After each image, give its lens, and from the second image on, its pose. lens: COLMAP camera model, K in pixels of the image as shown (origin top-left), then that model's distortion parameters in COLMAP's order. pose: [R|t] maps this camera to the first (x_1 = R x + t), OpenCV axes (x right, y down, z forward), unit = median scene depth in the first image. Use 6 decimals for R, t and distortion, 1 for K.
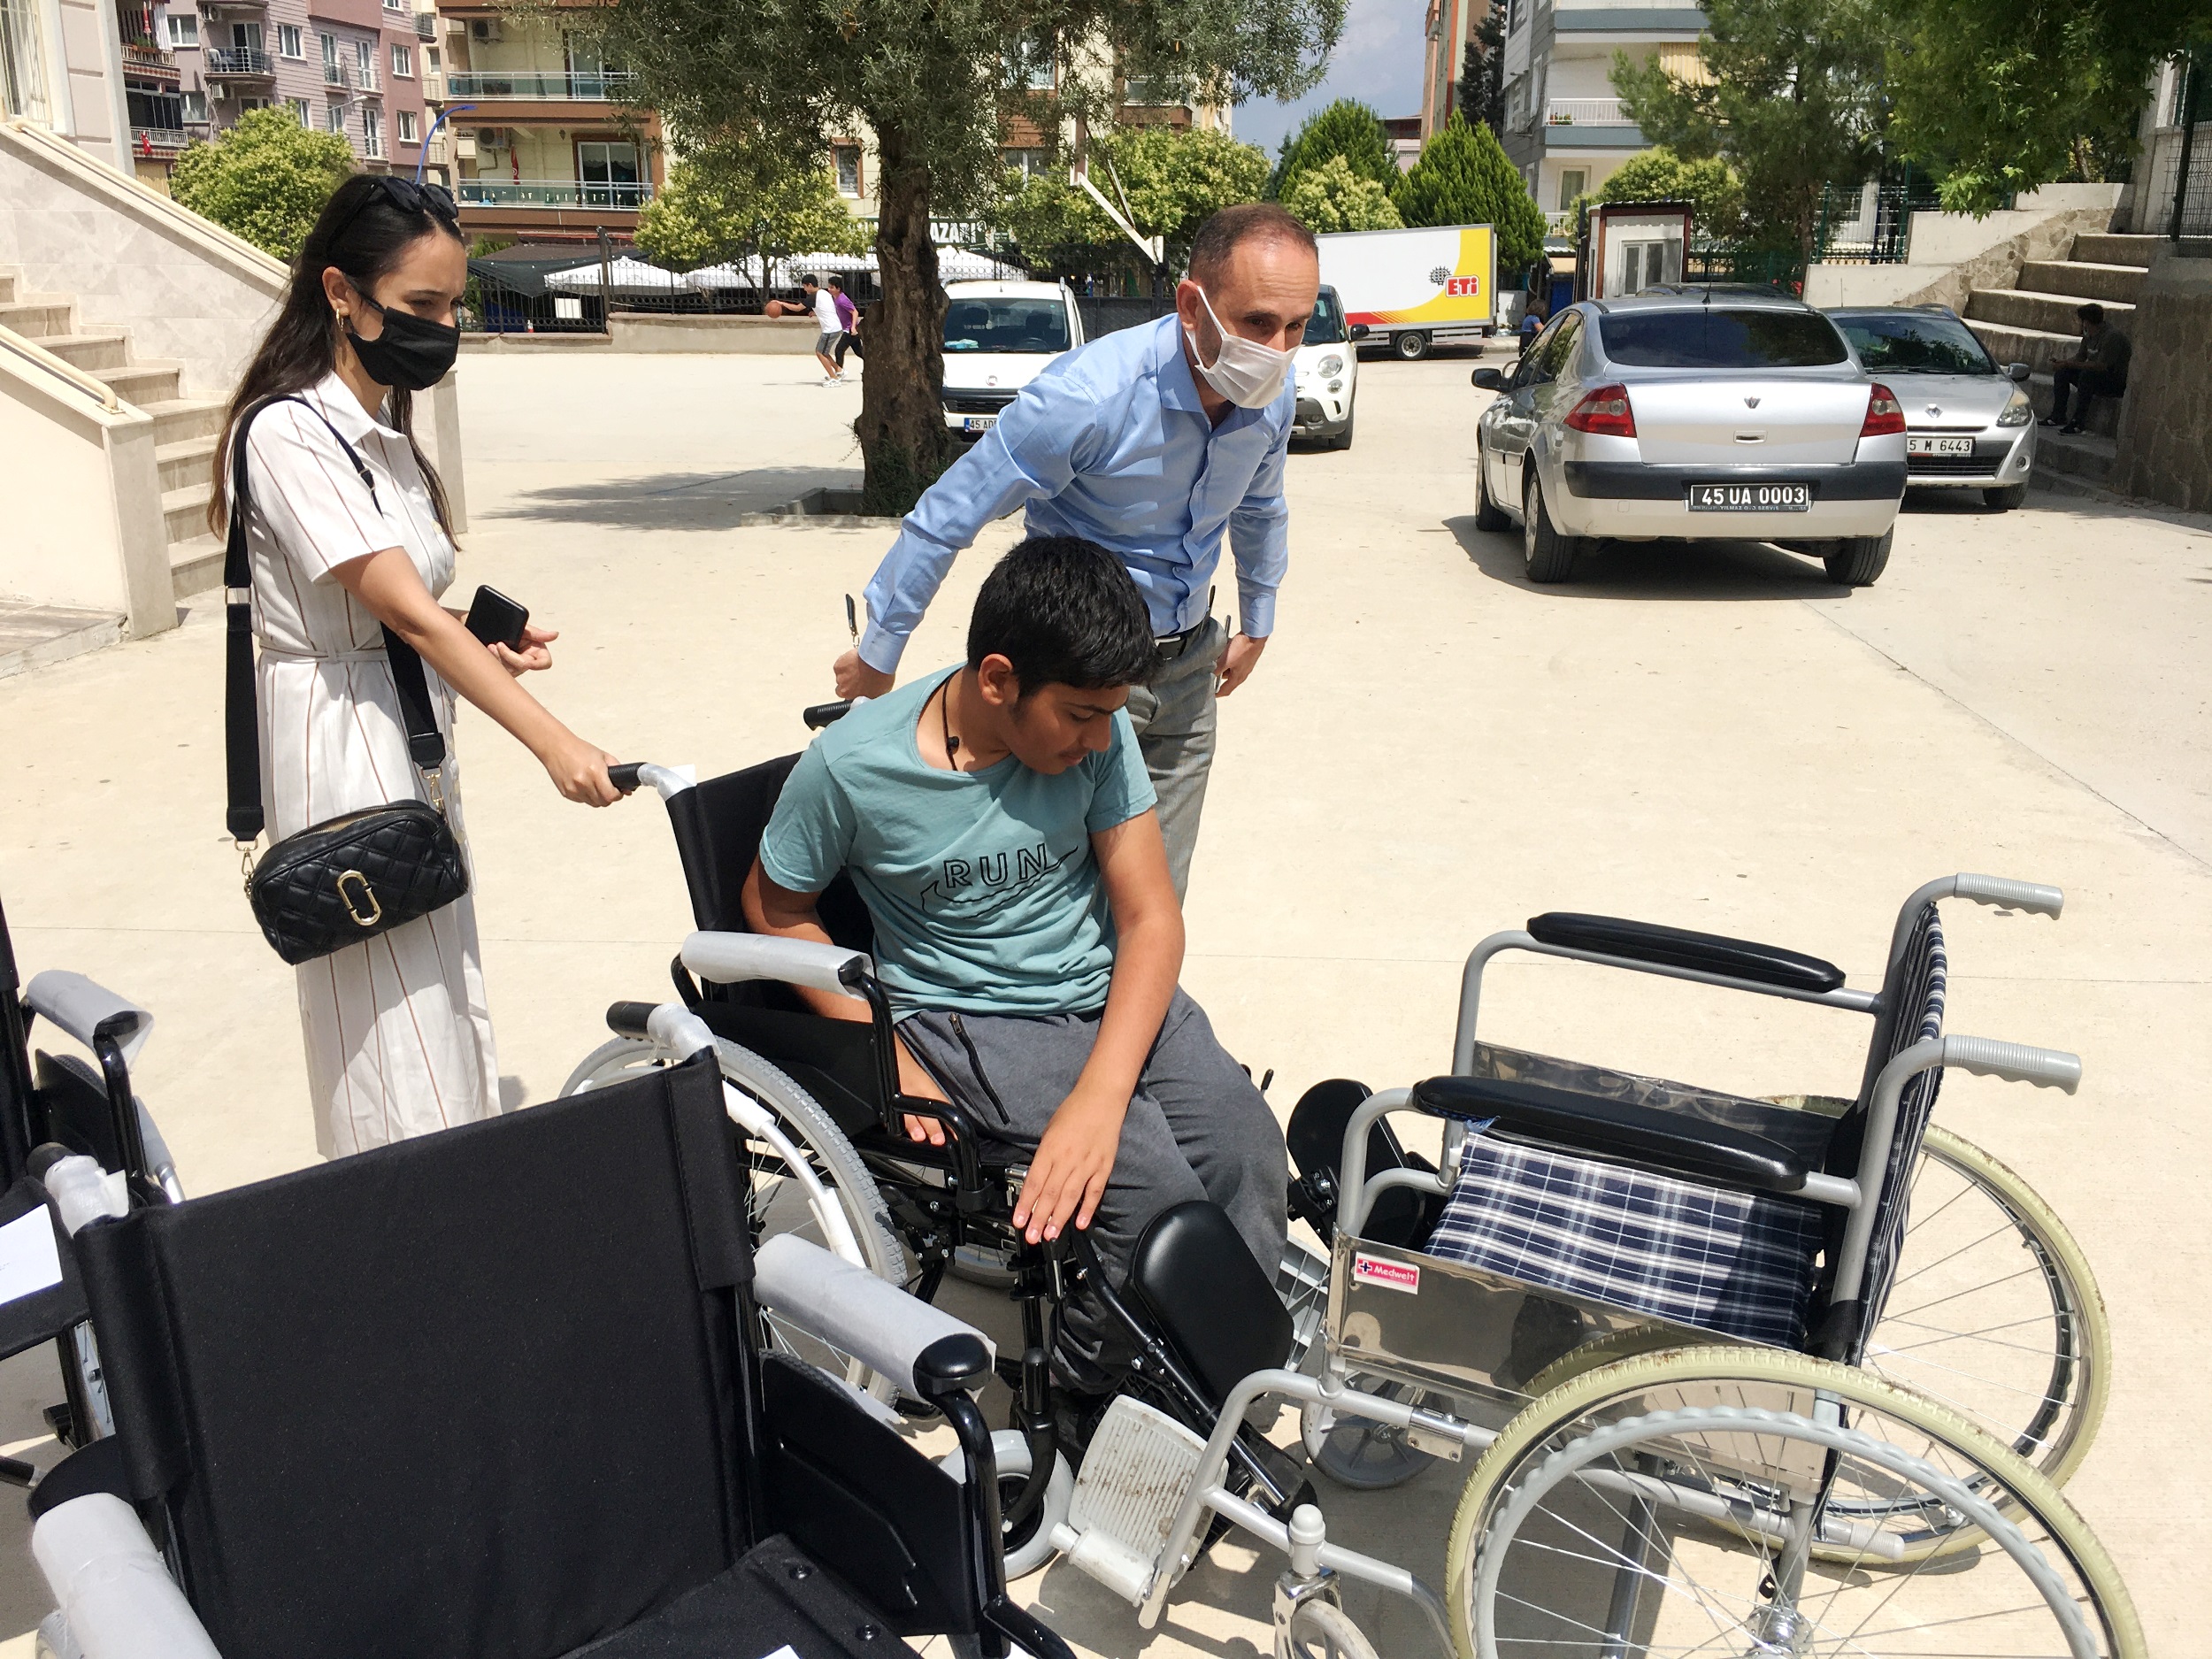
lens RADIAL K [[1871.6, 0, 1101.2], [0, 1871.6, 829.2], [0, 0, 1]] dist [0.078352, -0.120380]
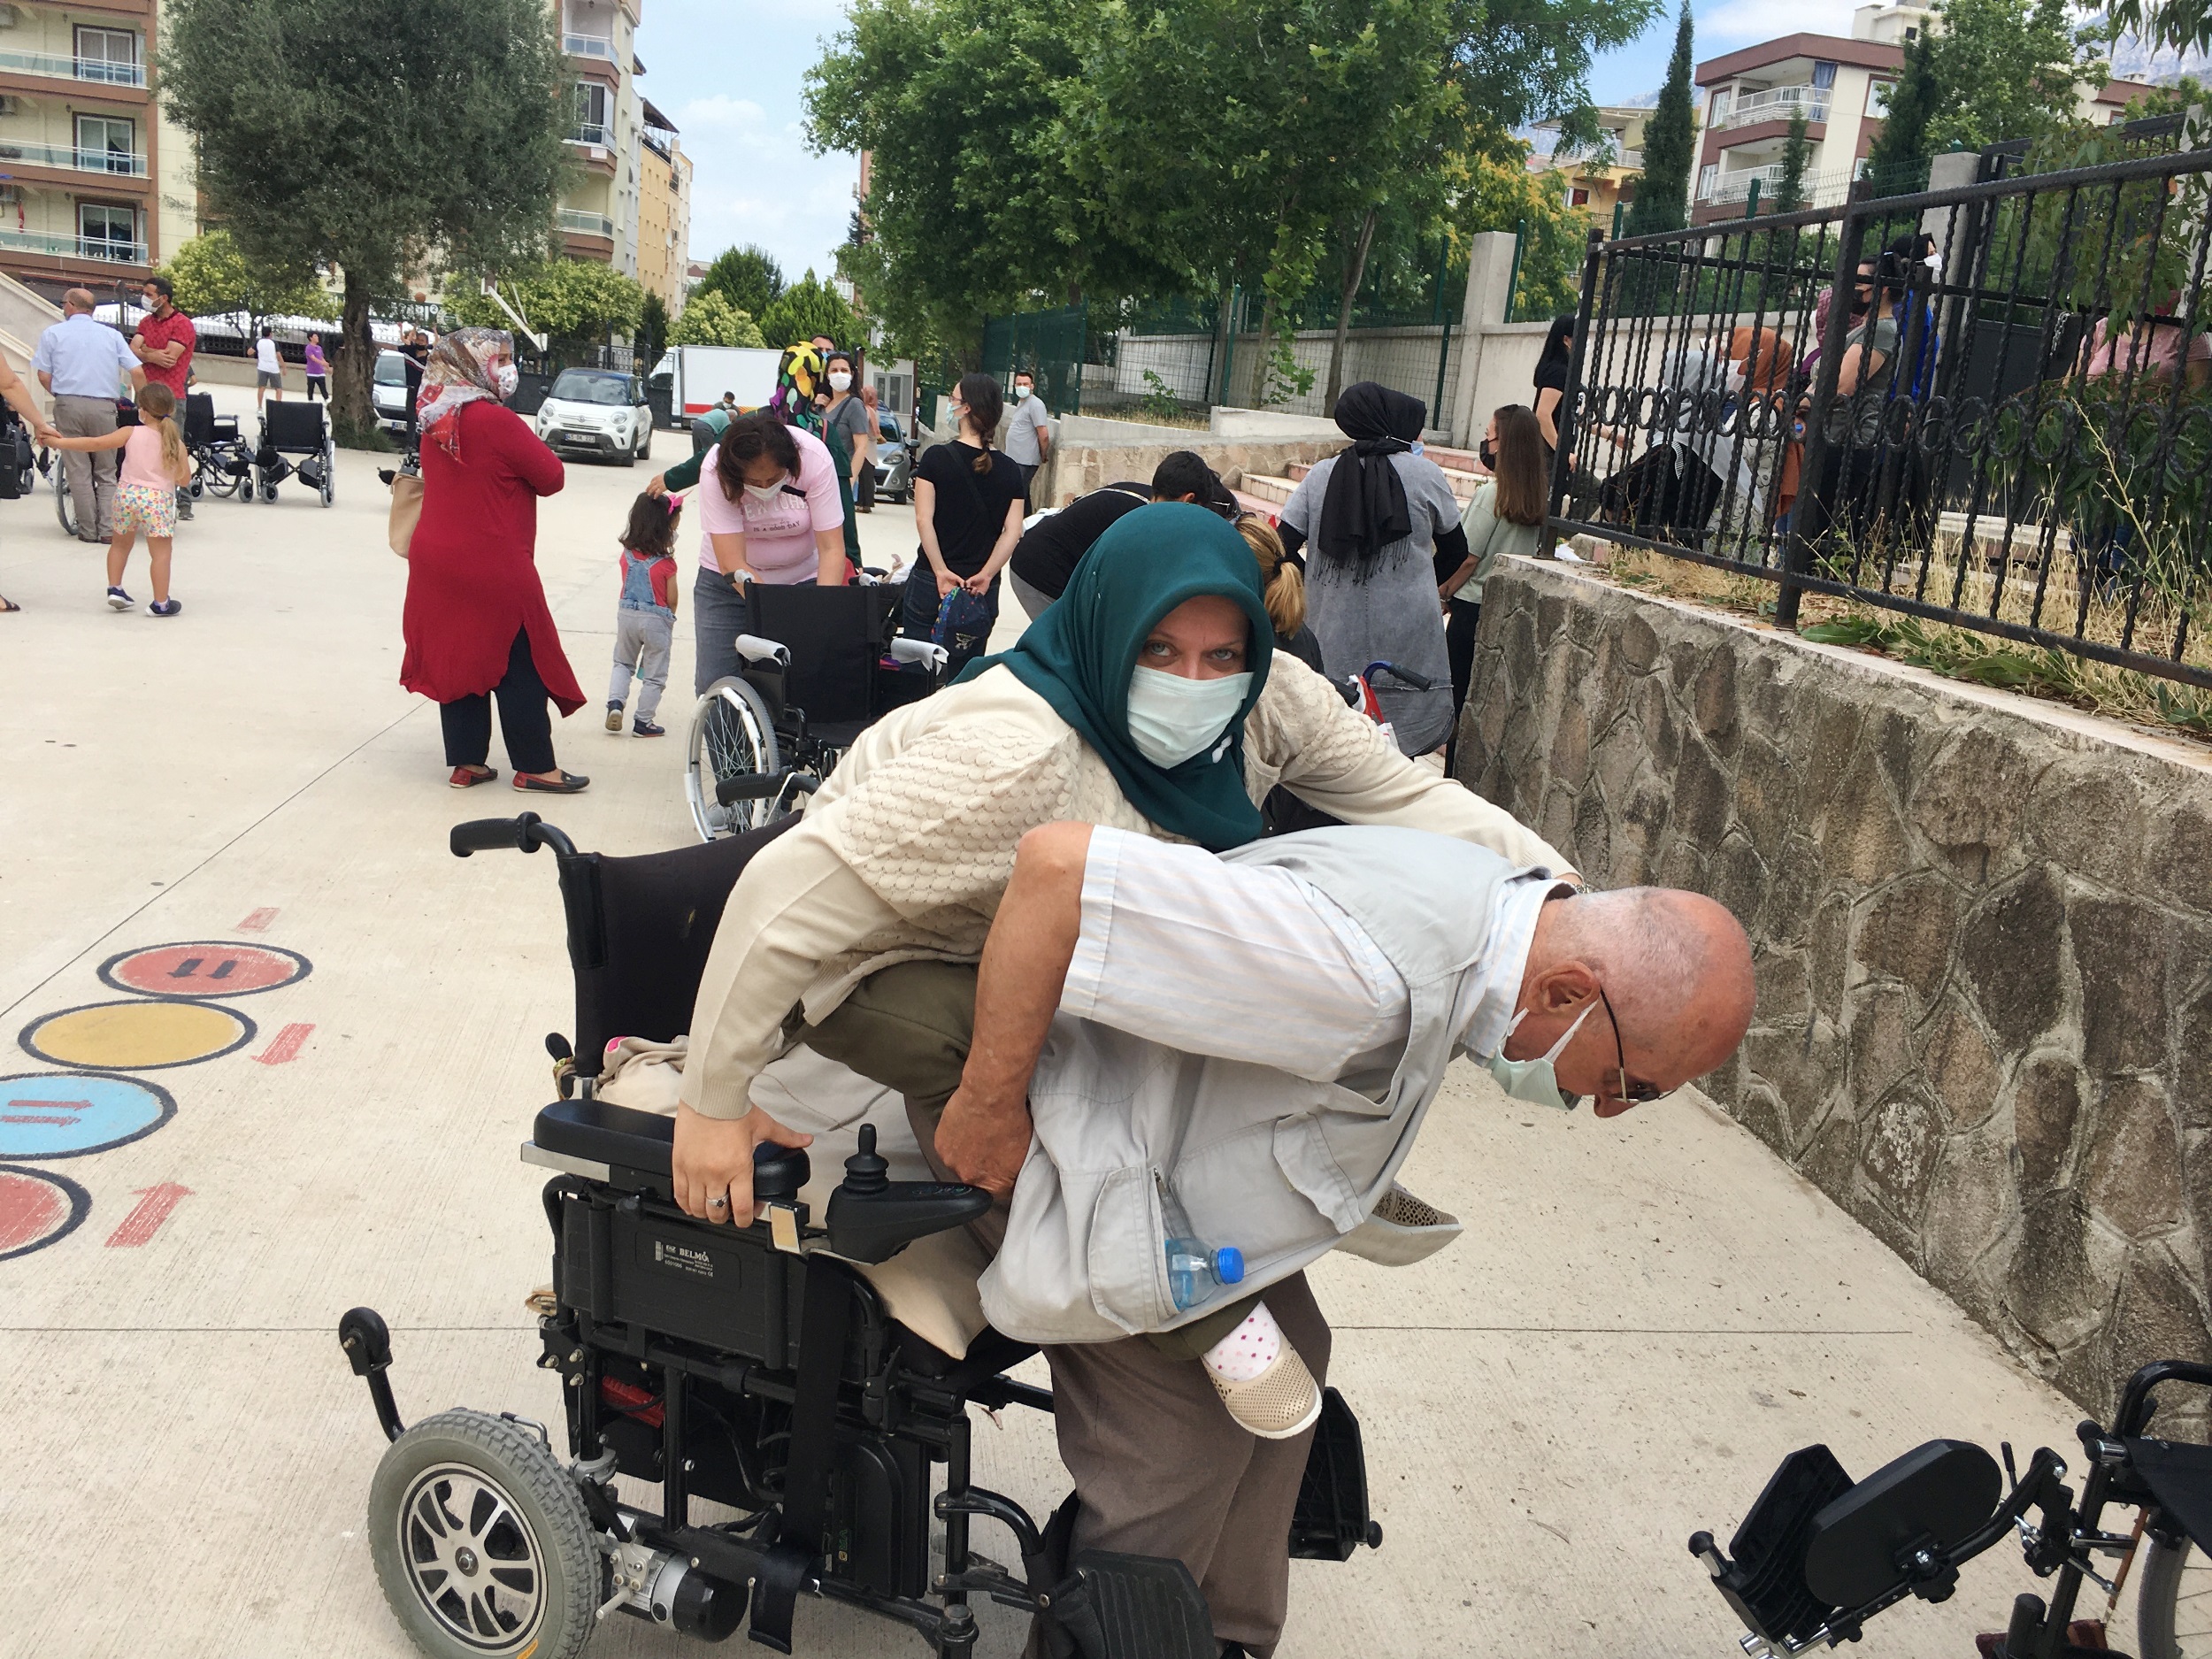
lens RADIAL K [[1871.6, 0, 1101.2], [0, 1871.6, 829.2], [0, 0, 1]] dist [0.078352, -0.120380]
pose [[0.962152, 0.037439, 0.269928, 0.041313], [-0.021794, 0.997916, -0.060727, 0.102165], [-0.271639, 0.052546, 0.960964, -0.345866]]
